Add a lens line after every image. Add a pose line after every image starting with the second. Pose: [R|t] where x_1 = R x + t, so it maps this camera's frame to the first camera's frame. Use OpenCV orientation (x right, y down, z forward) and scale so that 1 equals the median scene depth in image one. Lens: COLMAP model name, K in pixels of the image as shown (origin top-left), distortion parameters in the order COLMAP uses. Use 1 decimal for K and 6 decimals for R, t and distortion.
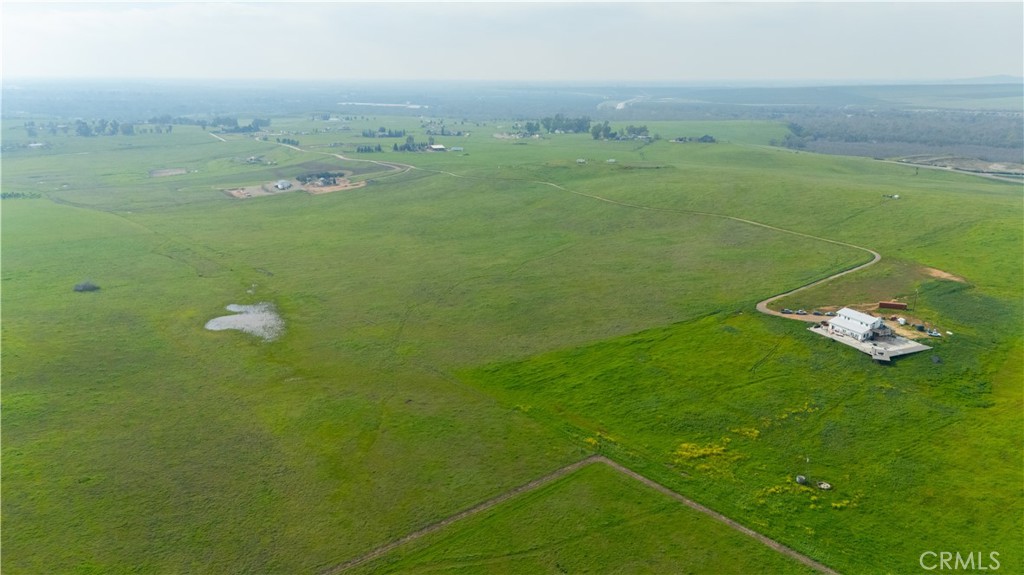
lens RADIAL K [[749.6, 0, 507.5], [0, 749.6, 289.7], [0, 0, 1]] dist [0.080049, -0.080089]
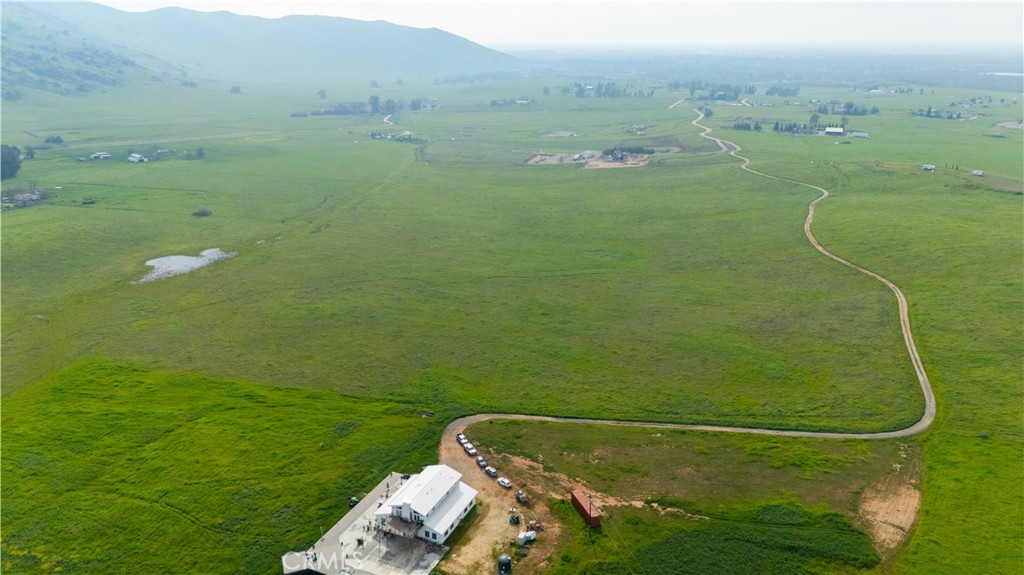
lens RADIAL K [[749.6, 0, 506.8], [0, 749.6, 289.2], [0, 0, 1]] dist [0.080049, -0.080089]
pose [[0.666410, 0.237608, -0.706711, 0.668111], [-0.208615, 0.969424, 0.129218, -0.144898], [0.715805, 0.061319, 0.695602, 0.517613]]
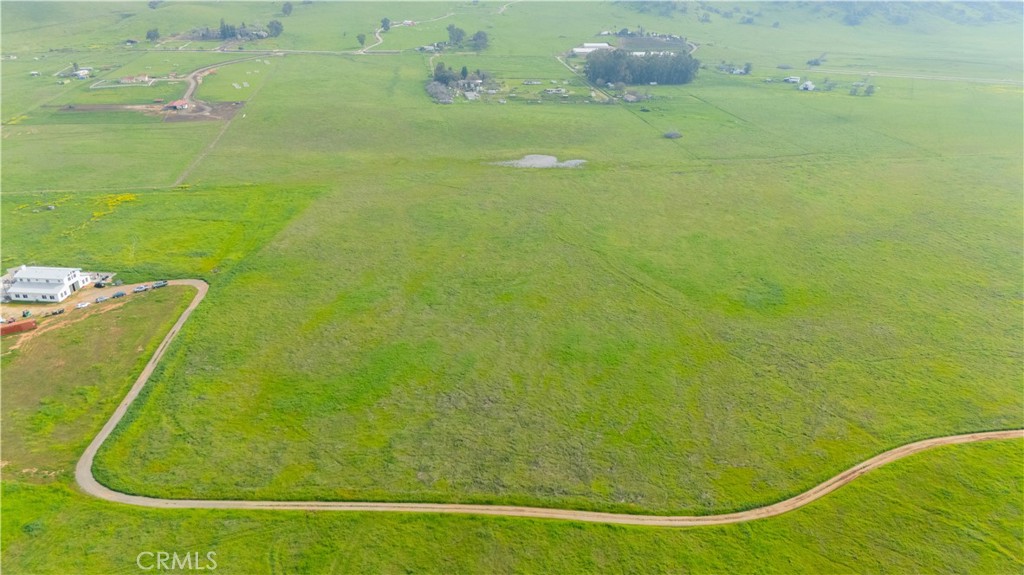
lens RADIAL K [[749.6, 0, 510.5], [0, 749.6, 290.9], [0, 0, 1]] dist [0.080049, -0.080089]
pose [[-0.500049, 0.347287, -0.793311, 0.679047], [-0.236320, 0.826575, 0.510809, -0.384113], [0.833129, 0.442904, -0.331257, 1.348532]]
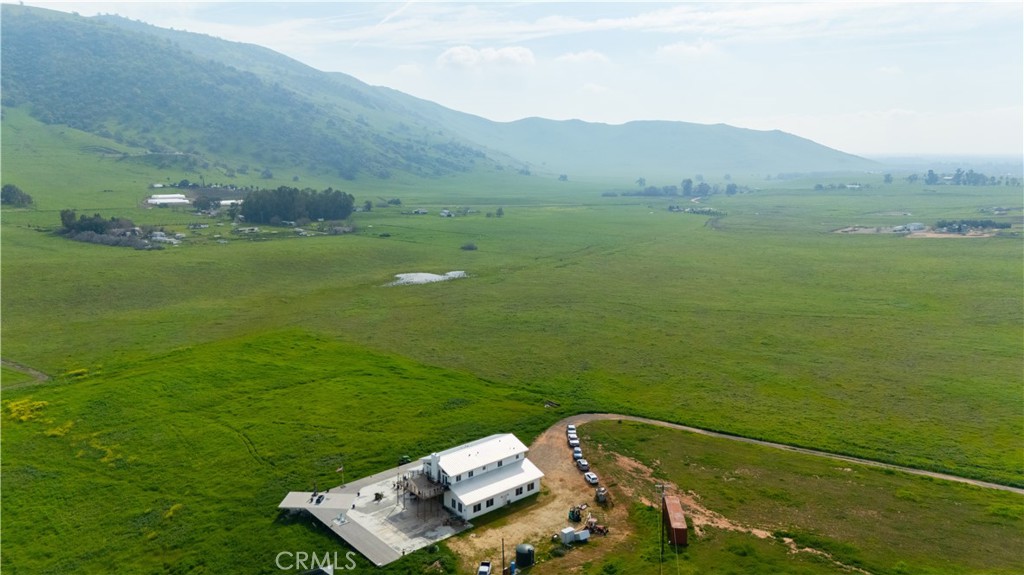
lens RADIAL K [[749.6, 0, 507.0], [0, 749.6, 285.2], [0, 0, 1]] dist [0.080049, -0.080089]
pose [[0.287828, 0.171392, -0.942221, 0.666475], [-0.267248, 0.959146, 0.092832, -0.076786], [0.919638, 0.225087, 0.321873, 0.677204]]
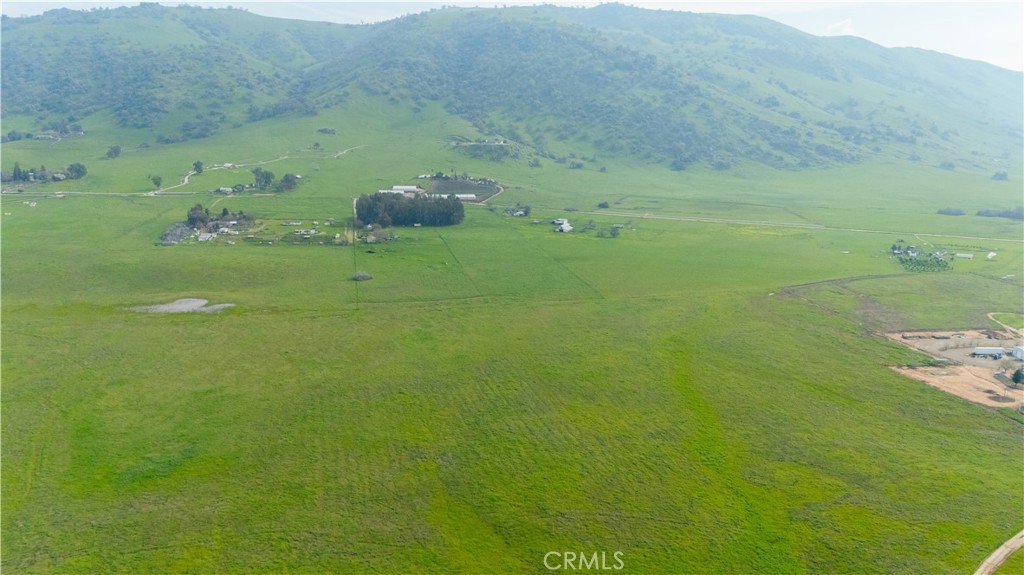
lens RADIAL K [[749.6, 0, 508.4], [0, 749.6, 296.4], [0, 0, 1]] dist [0.080049, -0.080089]
pose [[-0.448589, 0.214244, -0.867679, 0.403269], [-0.248441, 0.902687, 0.351331, -0.486599], [0.858513, 0.373170, -0.351708, 1.707527]]
